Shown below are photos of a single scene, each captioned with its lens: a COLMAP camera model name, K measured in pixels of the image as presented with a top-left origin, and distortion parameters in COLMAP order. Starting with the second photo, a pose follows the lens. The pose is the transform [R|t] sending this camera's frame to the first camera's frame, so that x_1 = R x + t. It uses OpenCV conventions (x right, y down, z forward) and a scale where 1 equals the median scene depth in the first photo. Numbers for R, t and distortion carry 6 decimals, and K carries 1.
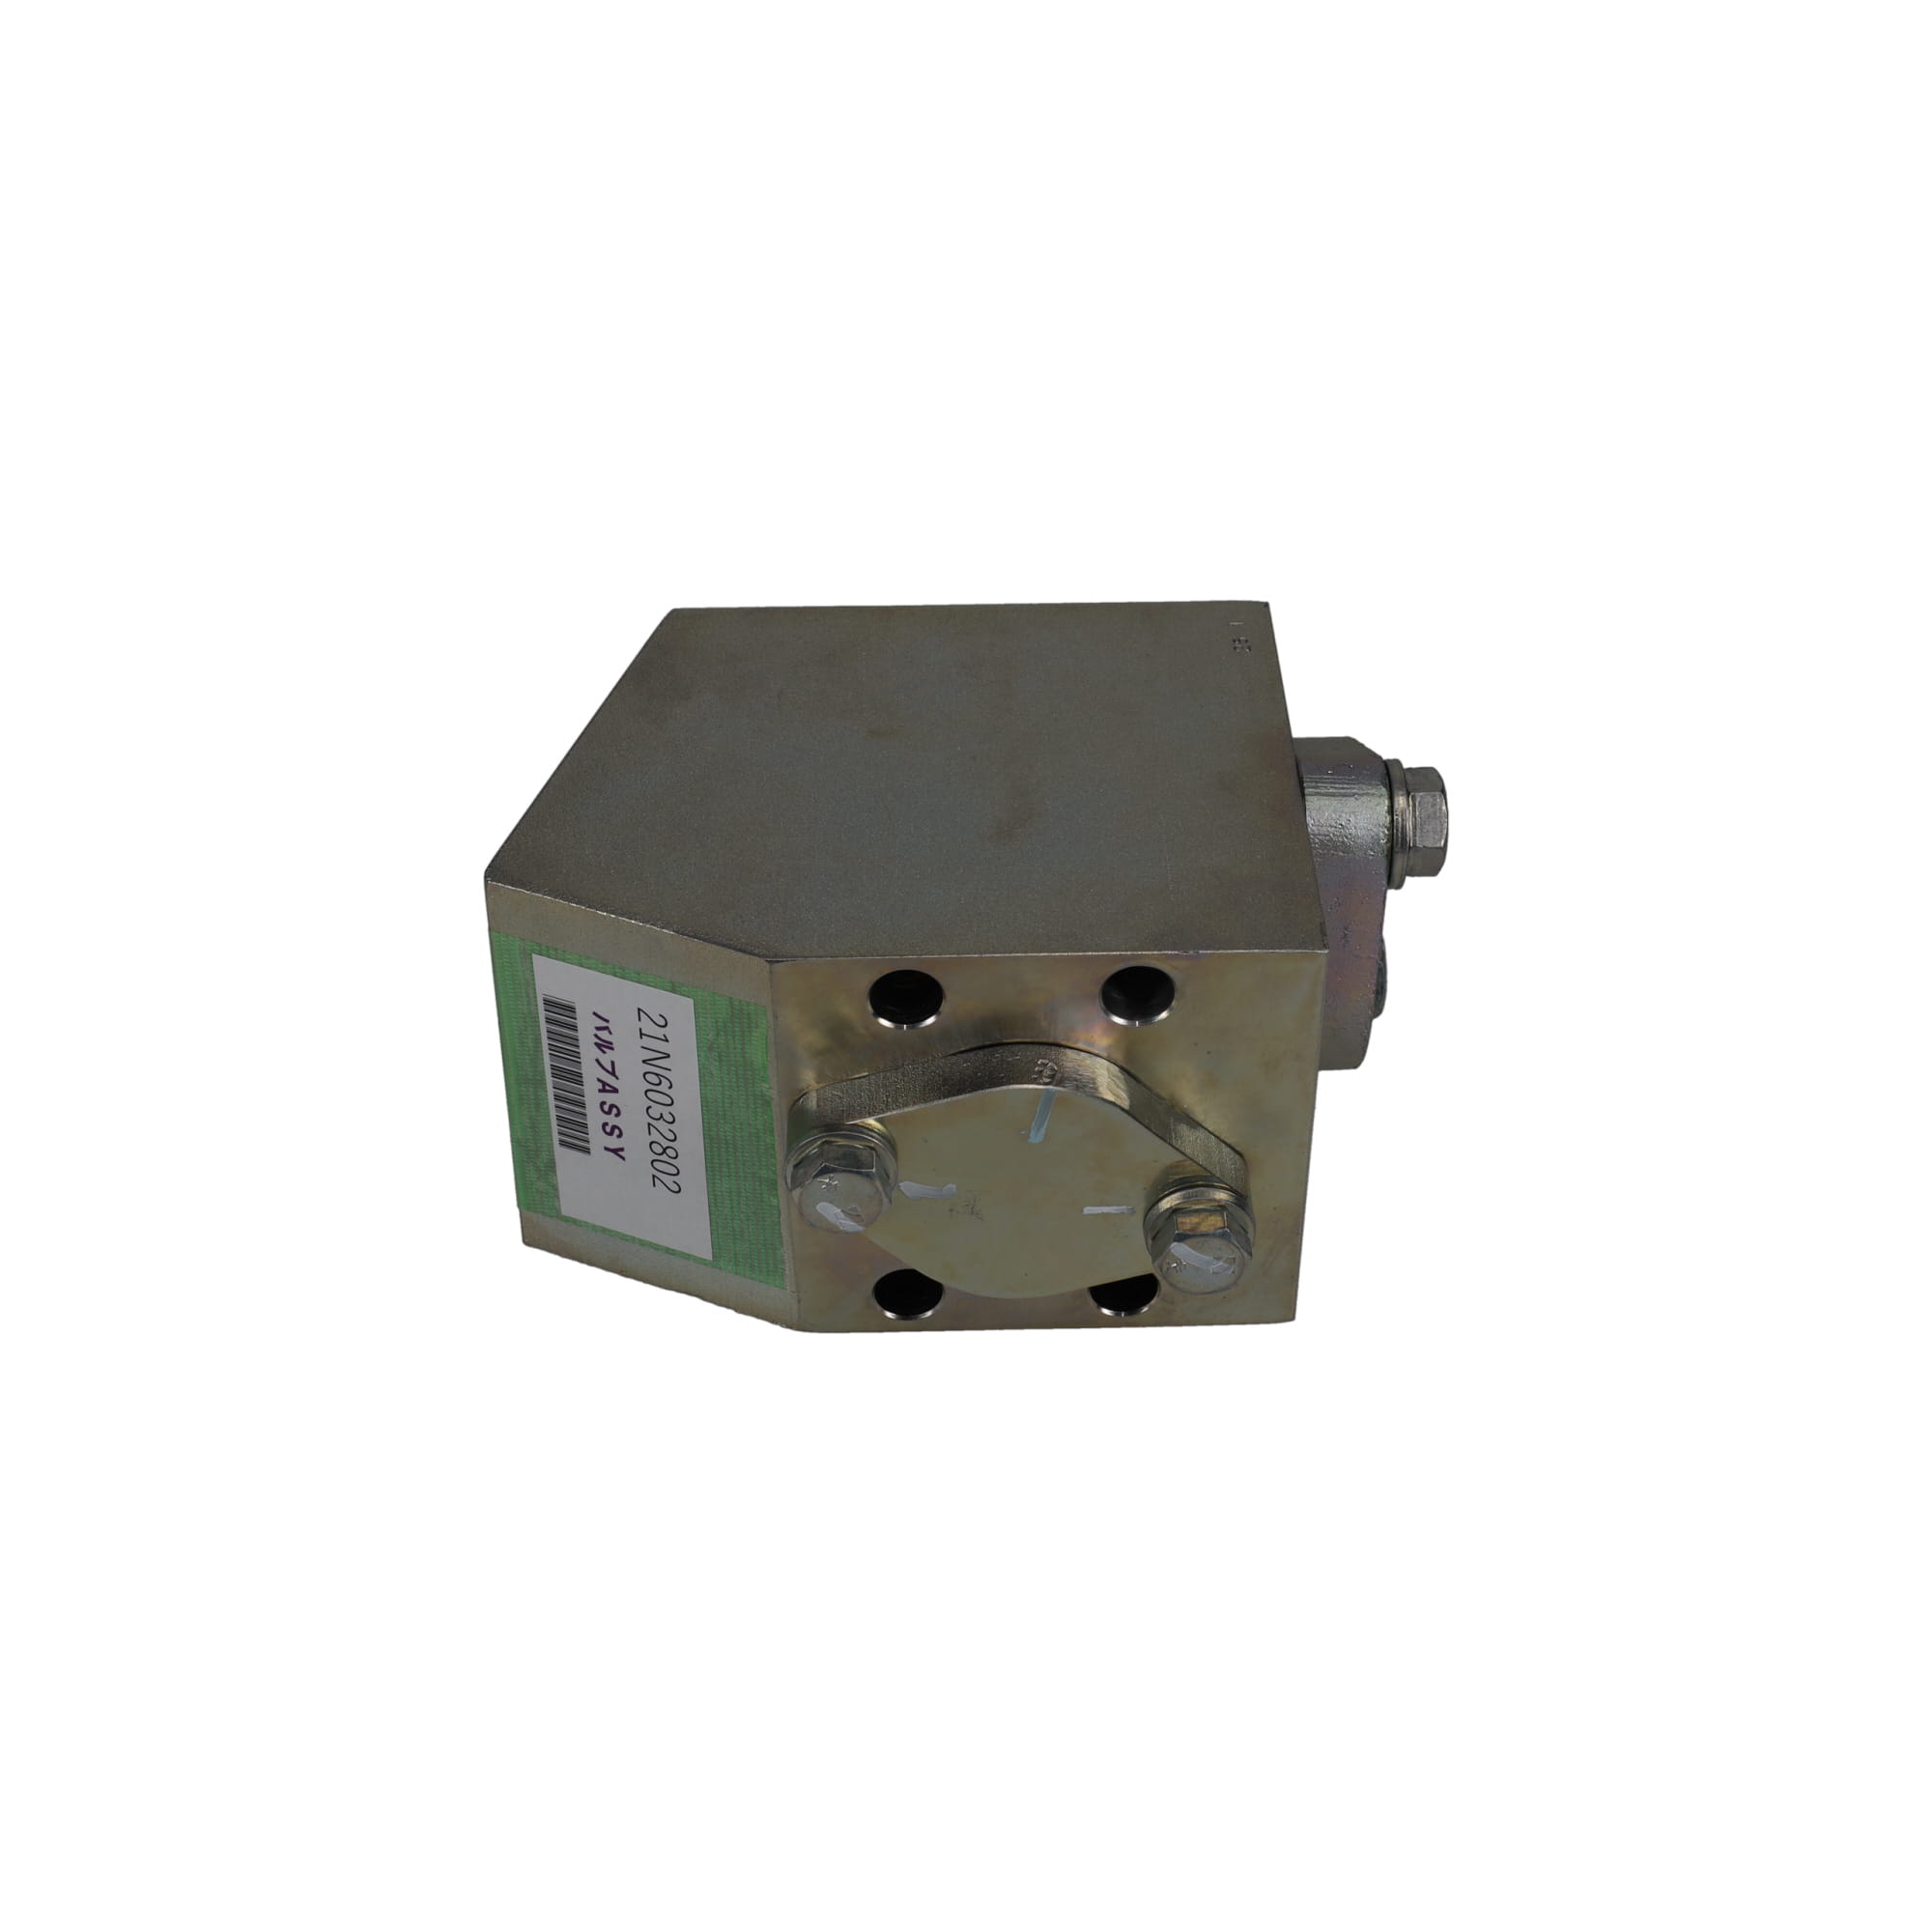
lens RADIAL K [[3562.9, 0, 966.0], [0, 3562.9, 966.0], [0, 0, 1]] dist [0.009260, -0.008439]
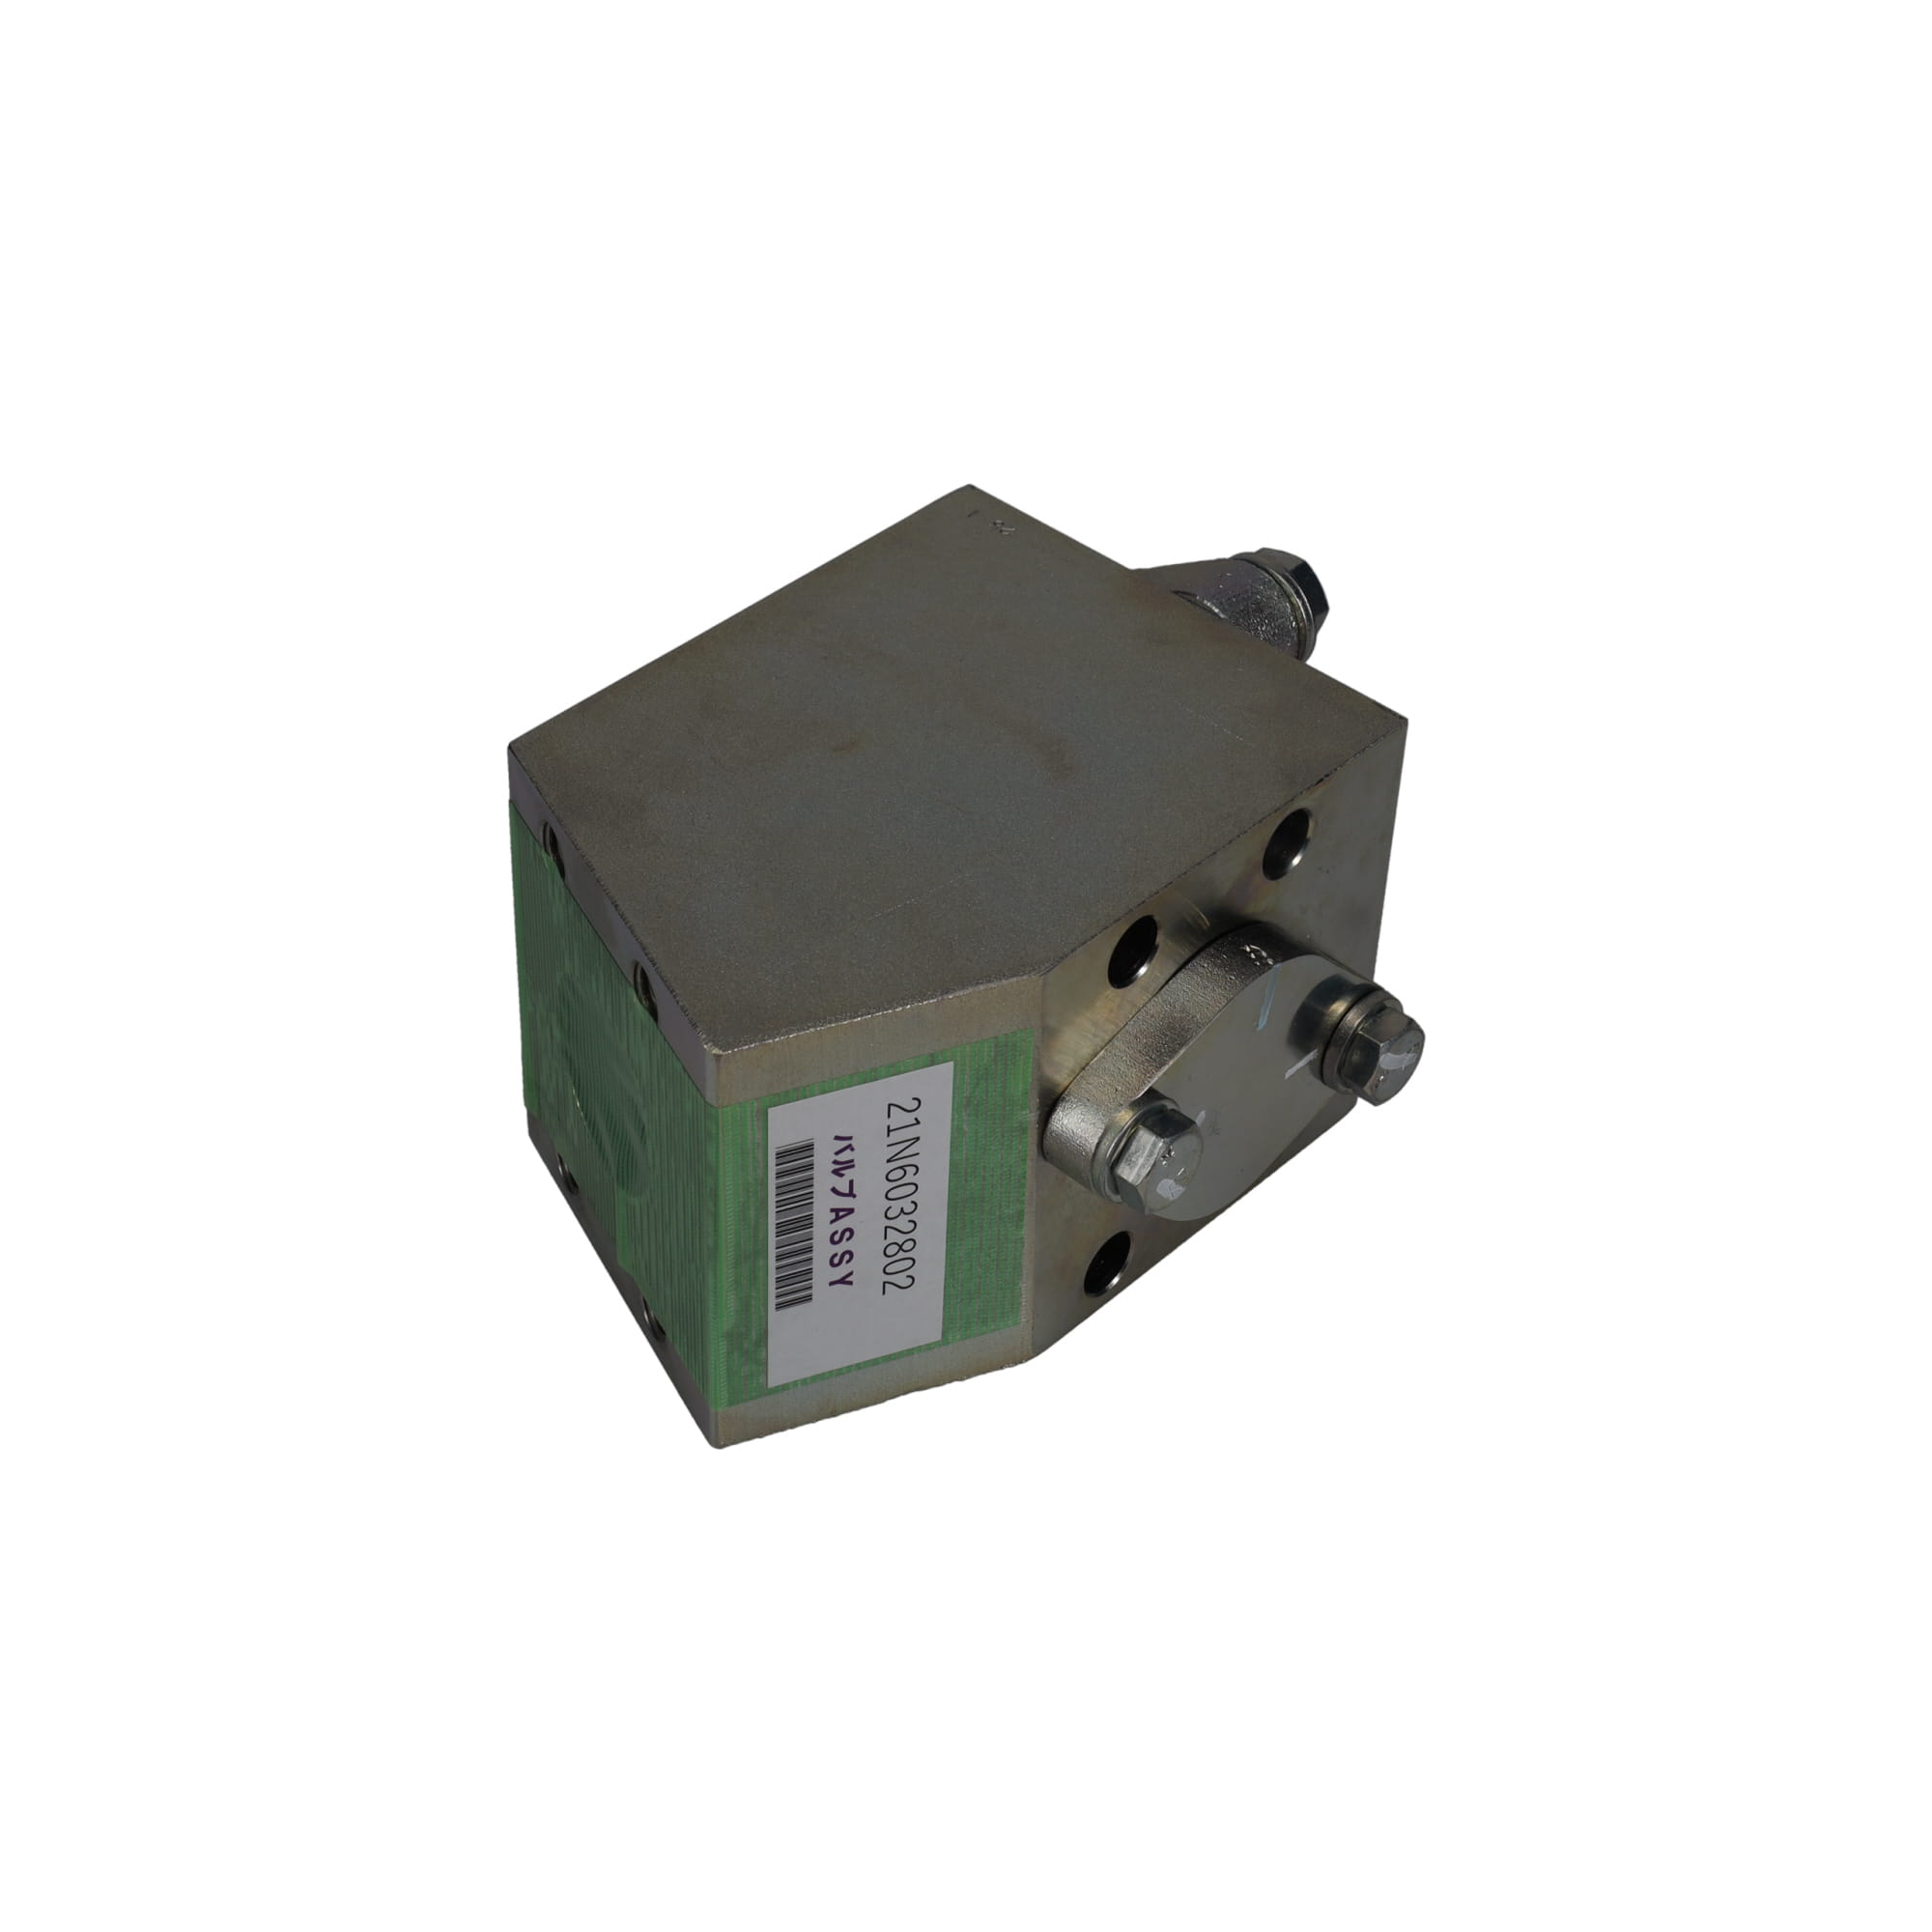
lens RADIAL K [[3562.9, 0, 966.0], [0, 3562.9, 966.0], [0, 0, 1]] dist [0.009260, -0.008439]
pose [[0.686894, -0.441761, 0.577082, -0.571441], [0.433135, 0.886461, 0.163038, -0.154694], [-0.583585, 0.137965, 0.800247, 0.250993]]
